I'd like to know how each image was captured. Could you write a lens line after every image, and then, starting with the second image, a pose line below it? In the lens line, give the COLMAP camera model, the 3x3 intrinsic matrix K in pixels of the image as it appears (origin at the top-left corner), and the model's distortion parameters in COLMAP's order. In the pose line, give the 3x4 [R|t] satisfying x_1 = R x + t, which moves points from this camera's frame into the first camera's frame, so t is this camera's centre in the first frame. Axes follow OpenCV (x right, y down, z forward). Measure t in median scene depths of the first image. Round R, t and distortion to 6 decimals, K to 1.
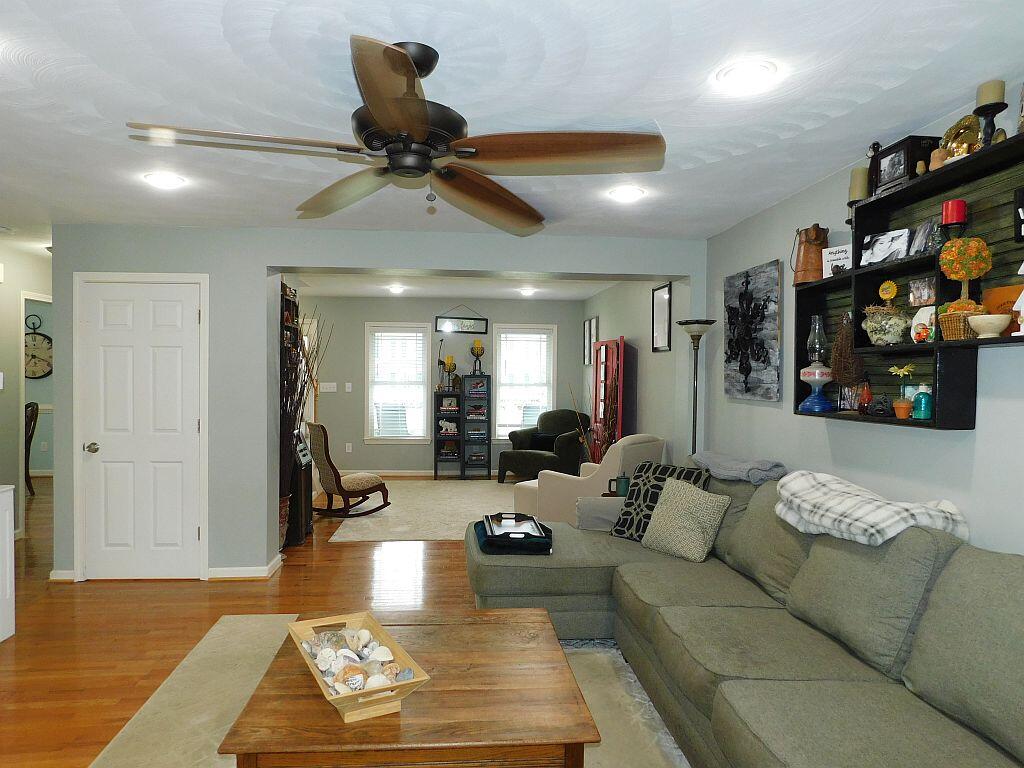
lens RADIAL K [[692.3, 0, 498.2], [0, 692.3, 375.8], [0, 0, 1]] dist [-0.007183, -0.002343]
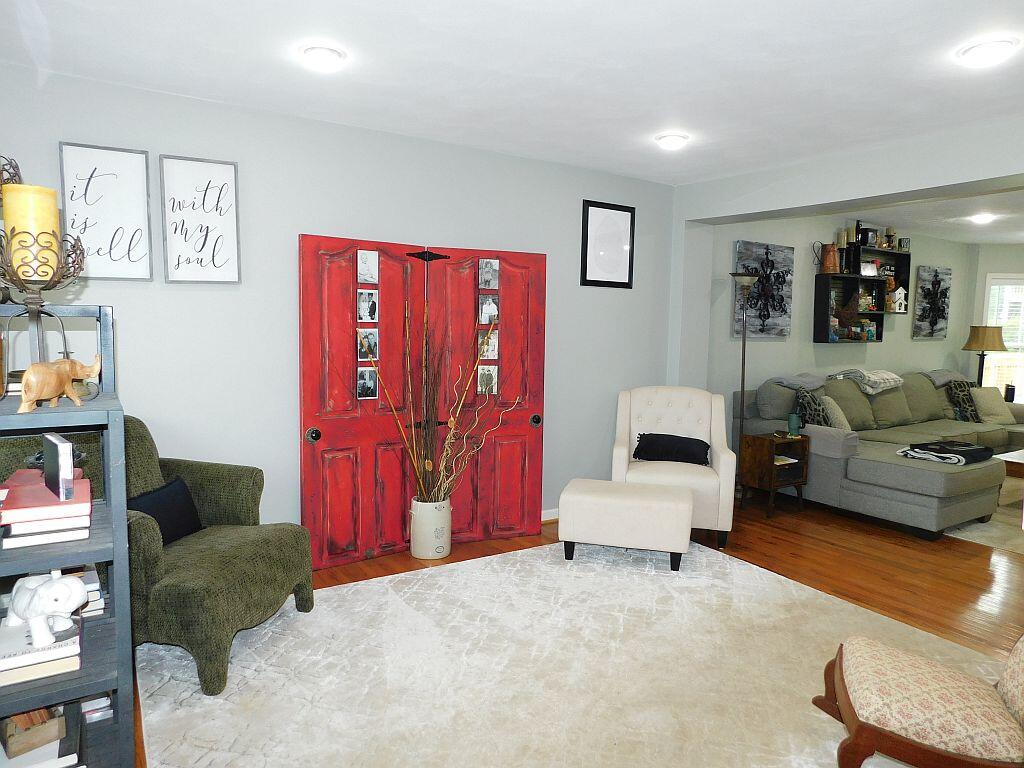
lens RADIAL K [[677.7, 0, 507.4], [0, 677.7, 384.3], [0, 0, 1]] dist [-0.060053, 0.045052]
pose [[-0.493256, -0.095570, 0.864618, -0.284447], [-0.017721, 0.994844, 0.099855, 0.000769], [-0.869704, 0.033932, -0.492406, 1.053116]]
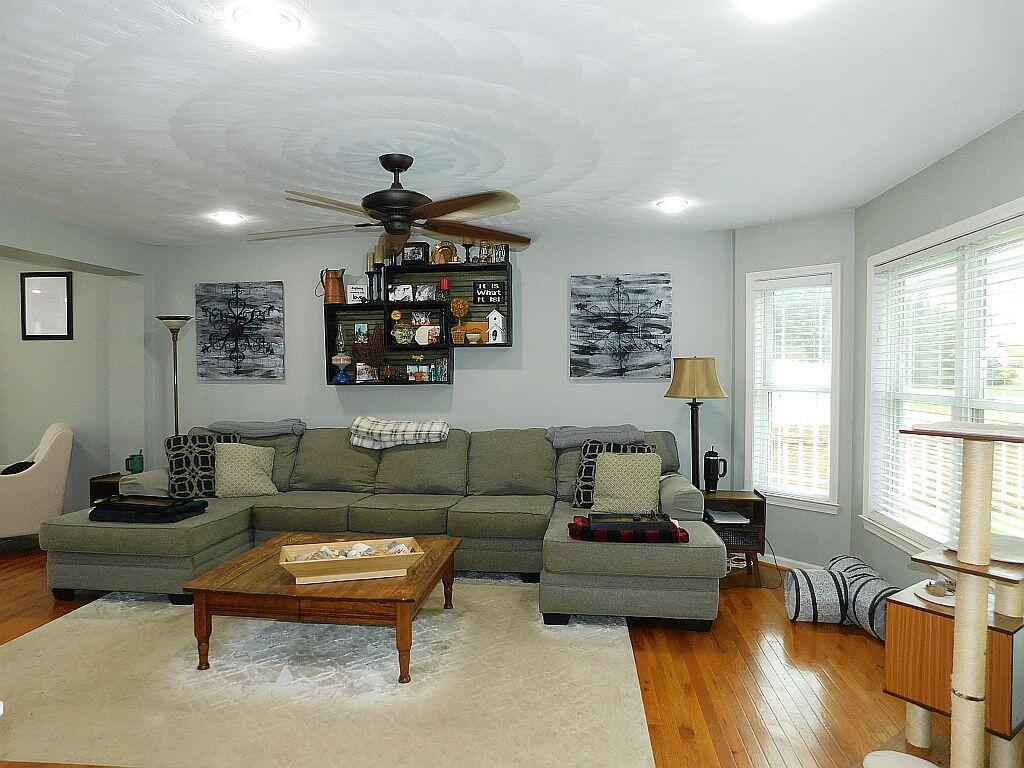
lens RADIAL K [[677.7, 0, 507.4], [0, 677.7, 384.3], [0, 0, 1]] dist [-0.060053, 0.045052]
pose [[0.191816, -0.032642, 0.980888, -0.405707], [0.009378, 0.999462, 0.031426, 0.003410], [-0.981386, 0.003171, 0.192019, 0.117873]]
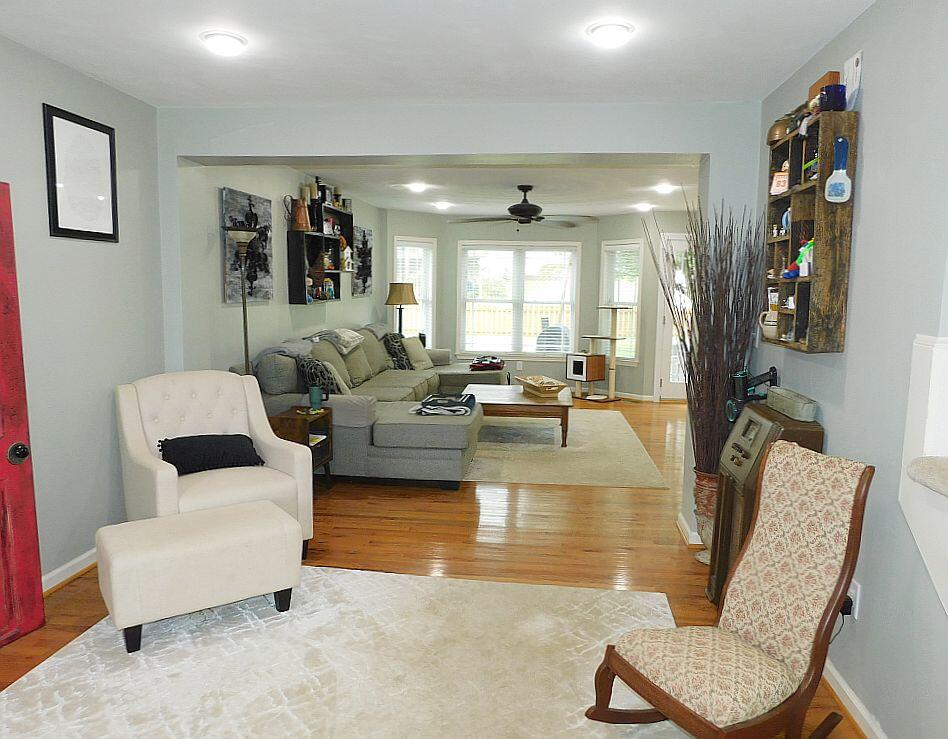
lens RADIAL K [[679.8, 0, 485.3], [0, 679.8, 365.0], [0, 0, 1]] dist [-0.007025, 0.003275]
pose [[-0.985339, -0.041760, 0.165420, -0.126516], [-0.021116, 0.991977, 0.124639, -0.006775], [-0.169297, 0.119319, -0.978316, 1.053861]]
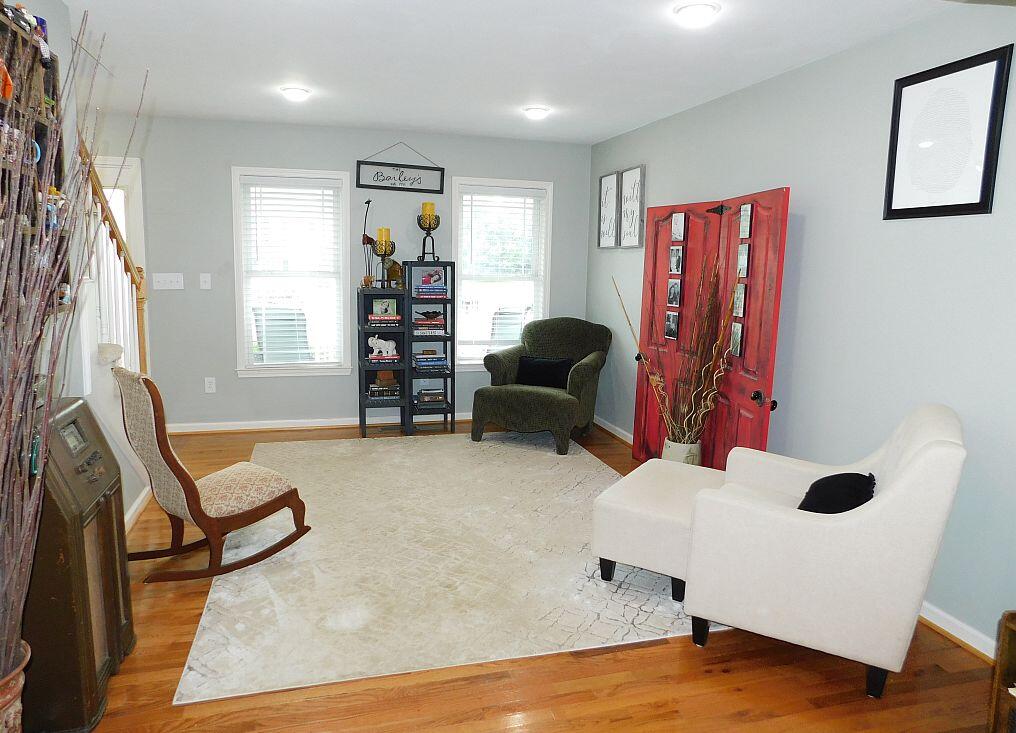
lens RADIAL K [[695.8, 0, 508.0], [0, 695.8, 366.5], [0, 0, 1]] dist [-0.051088, 0.005298]
pose [[0.980212, -0.017269, 0.197194, -0.092201], [-0.011876, 0.989262, 0.145668, 0.000418], [-0.197592, -0.145127, 0.969482, 0.422835]]
